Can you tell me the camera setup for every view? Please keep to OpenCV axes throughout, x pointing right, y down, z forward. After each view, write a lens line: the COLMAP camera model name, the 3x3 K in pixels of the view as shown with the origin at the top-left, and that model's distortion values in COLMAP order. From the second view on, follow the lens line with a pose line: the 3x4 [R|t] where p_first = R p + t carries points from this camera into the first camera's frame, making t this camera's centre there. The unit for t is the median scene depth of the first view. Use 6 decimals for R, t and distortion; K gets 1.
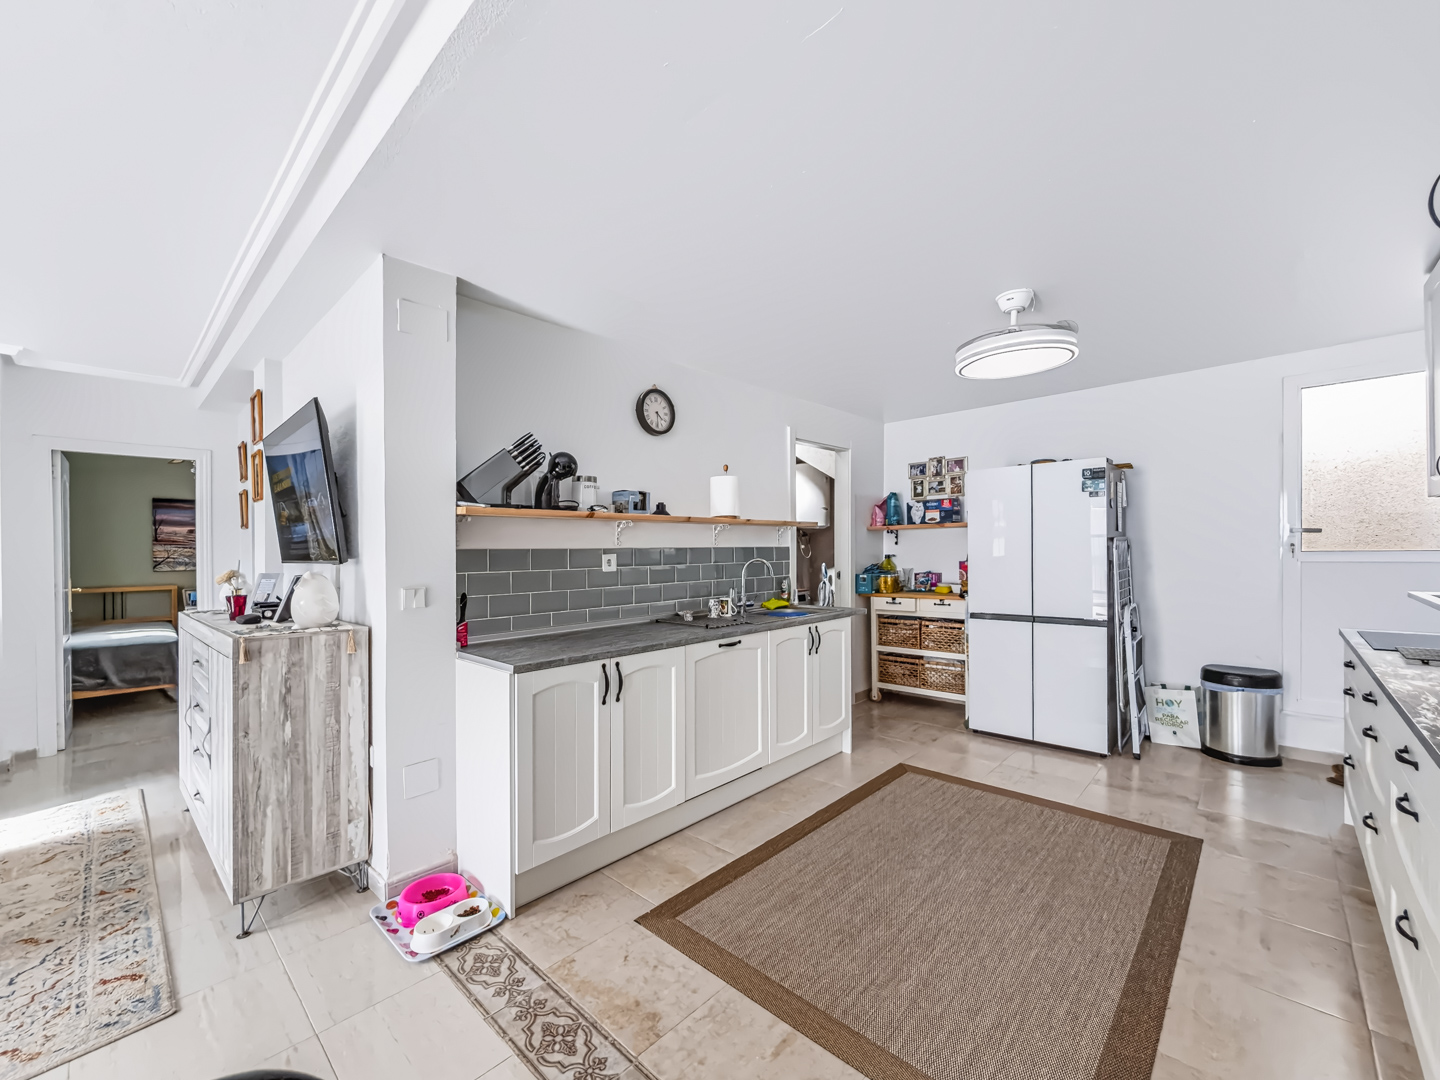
lens RADIAL K [[587.4, 0, 734.0], [0, 587.4, 549.3], [0, 0, 1]] dist [-0.000760, -0.000349]
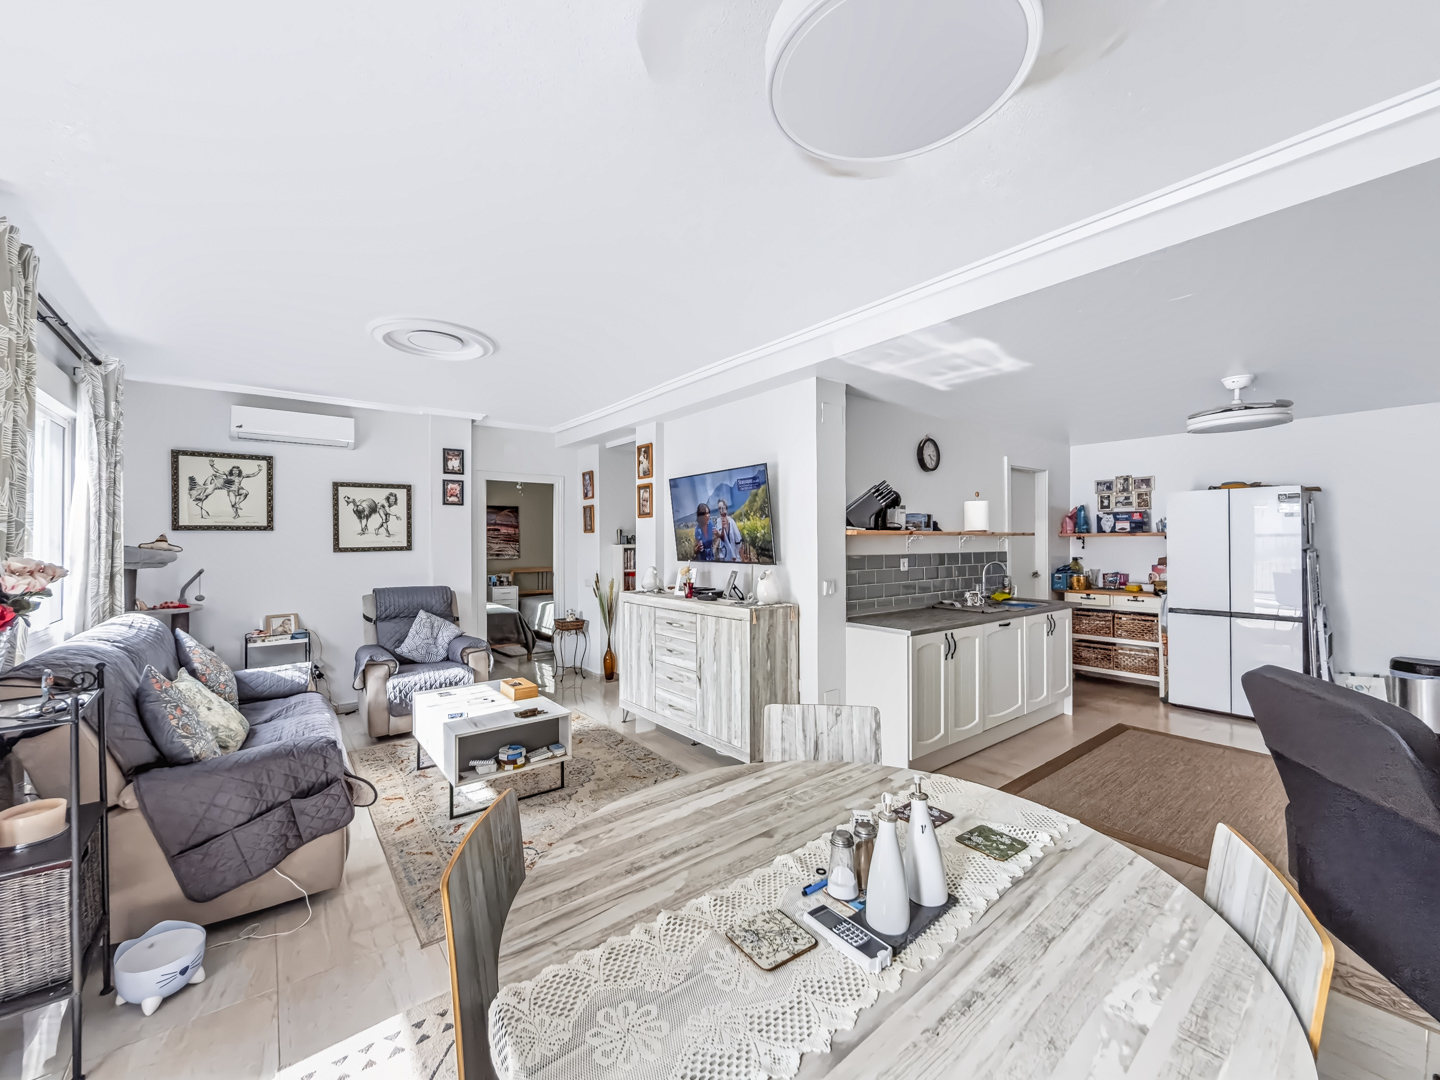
lens RADIAL K [[587.4, 0, 719.7], [0, 587.4, 528.7], [0, 0, 1]] dist [-0.000760, -0.000349]
pose [[0.987681, 0.007536, -0.156297, -0.377978], [-0.010340, 0.999800, -0.017133, -0.030277], [0.156137, 0.018538, 0.987561, -0.407941]]
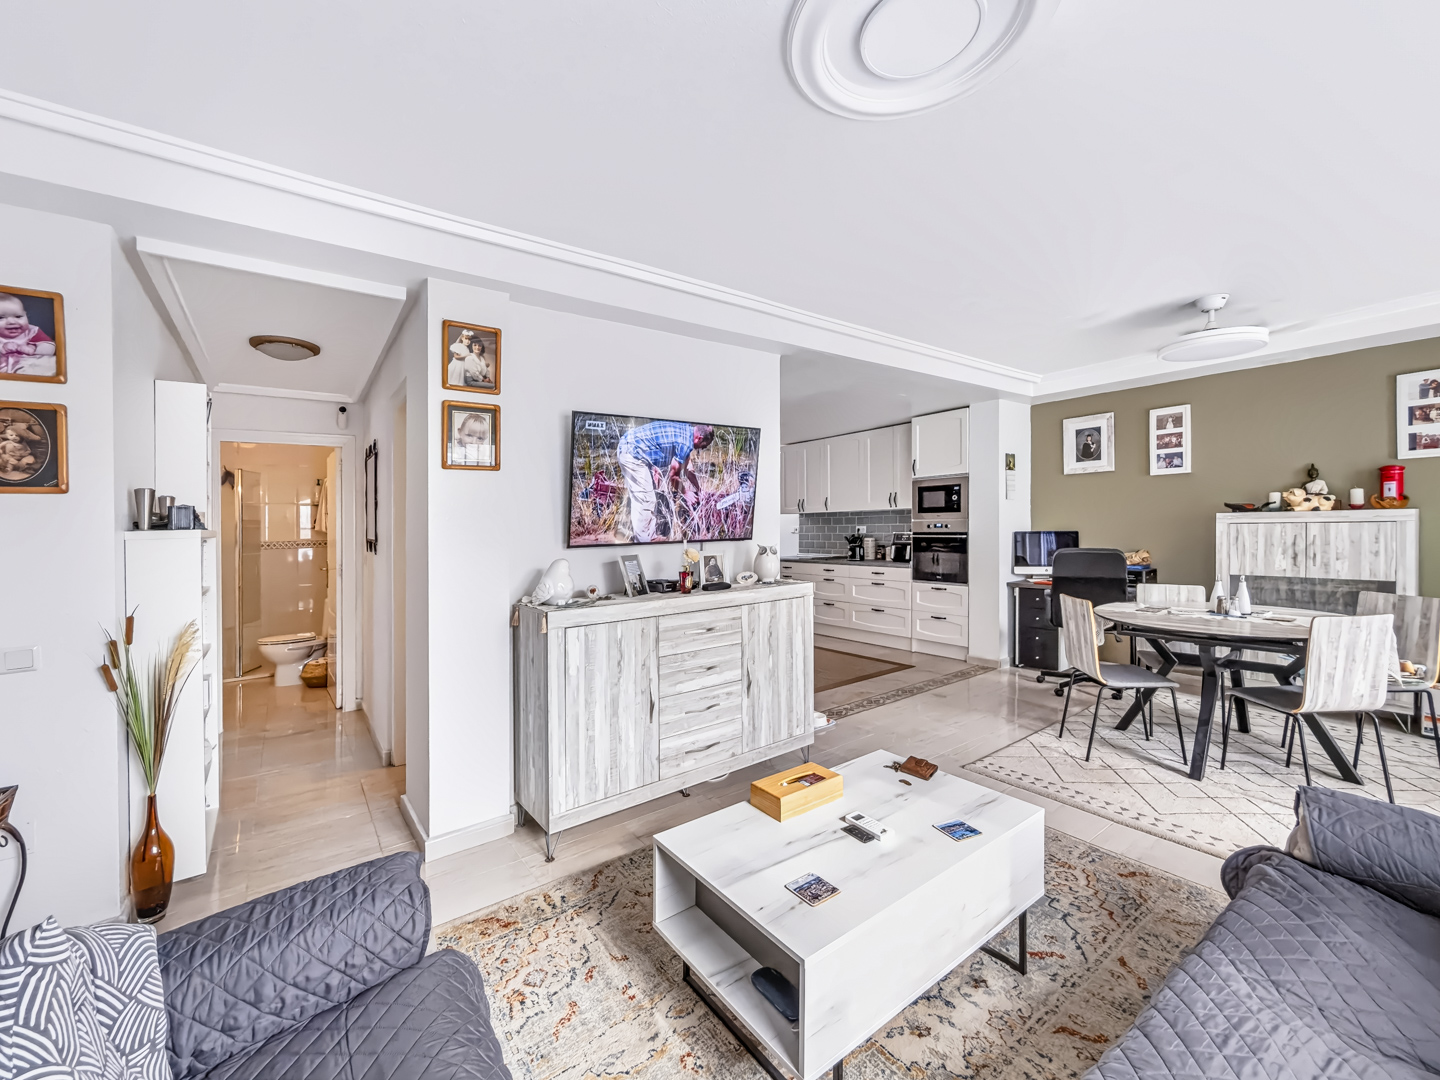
lens RADIAL K [[587.4, 0, 722.4], [0, 587.4, 533.7], [0, 0, 1]] dist [-0.000760, -0.000349]
pose [[0.188250, -0.006358, 0.982101, -1.389224], [0.019563, 0.999805, 0.002722, 0.002074], [-0.981926, 0.018700, 0.188338, 0.496660]]
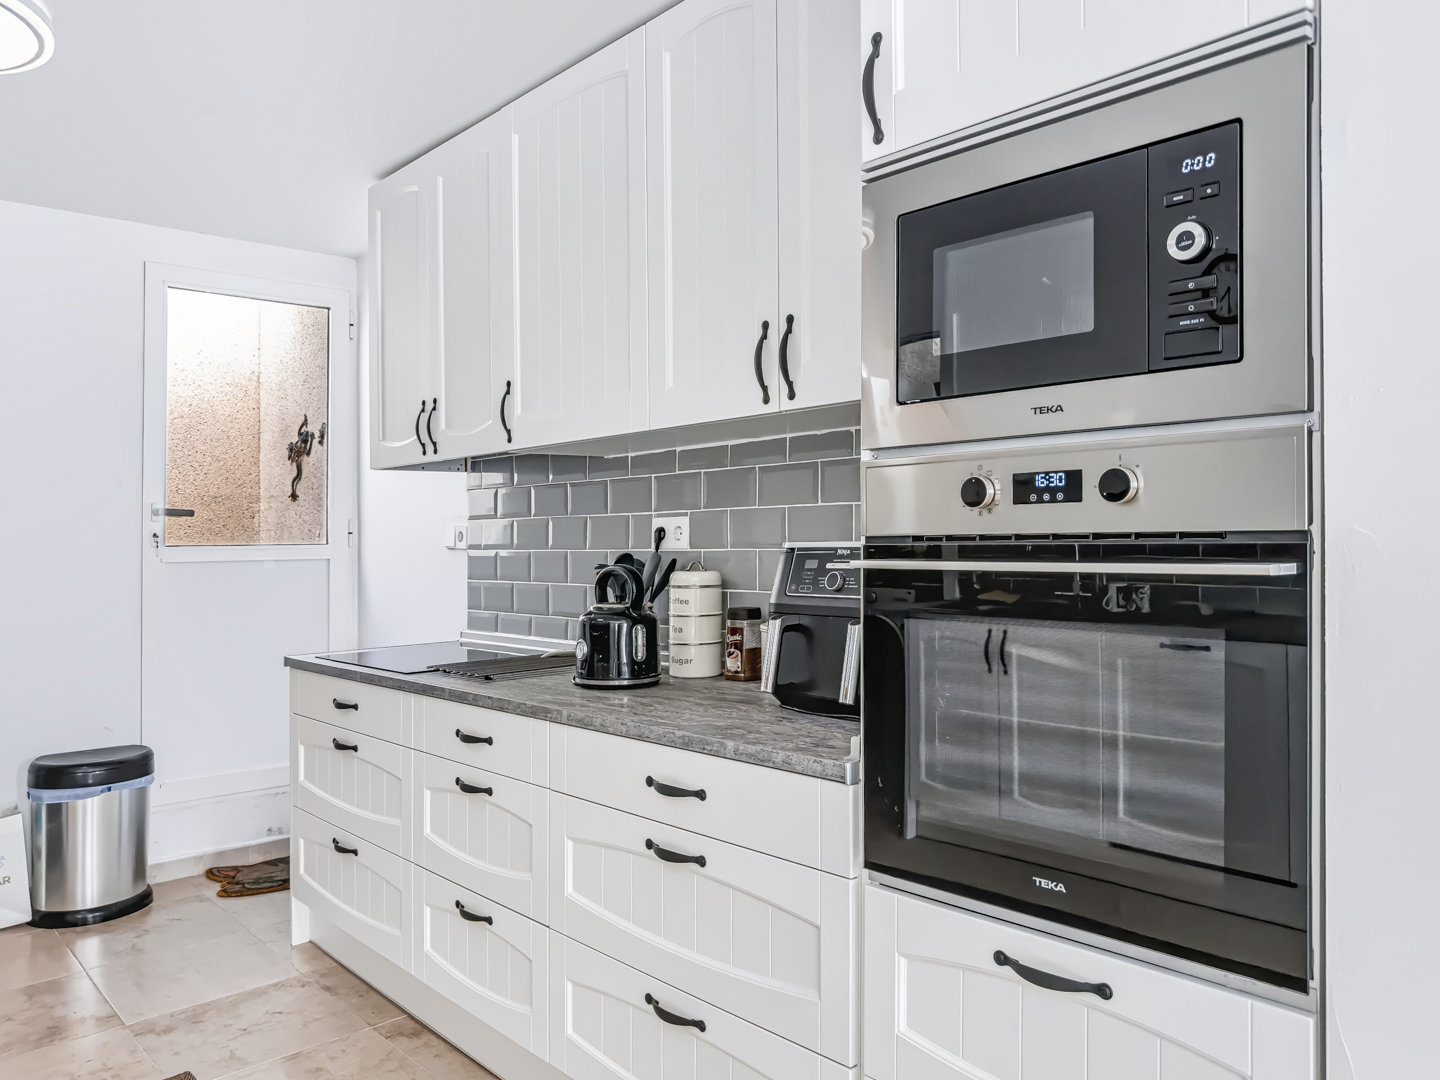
lens RADIAL K [[1050.0, 0, 722.5], [0, 1050.0, 536.8], [0, 0, 1]] dist [-0.030120, -0.004938]
pose [[0.081677, 0.014085, 0.996559, -0.083759], [0.014811, 0.999773, -0.015345, 0.018266], [-0.996549, 0.016013, 0.081449, 0.304407]]
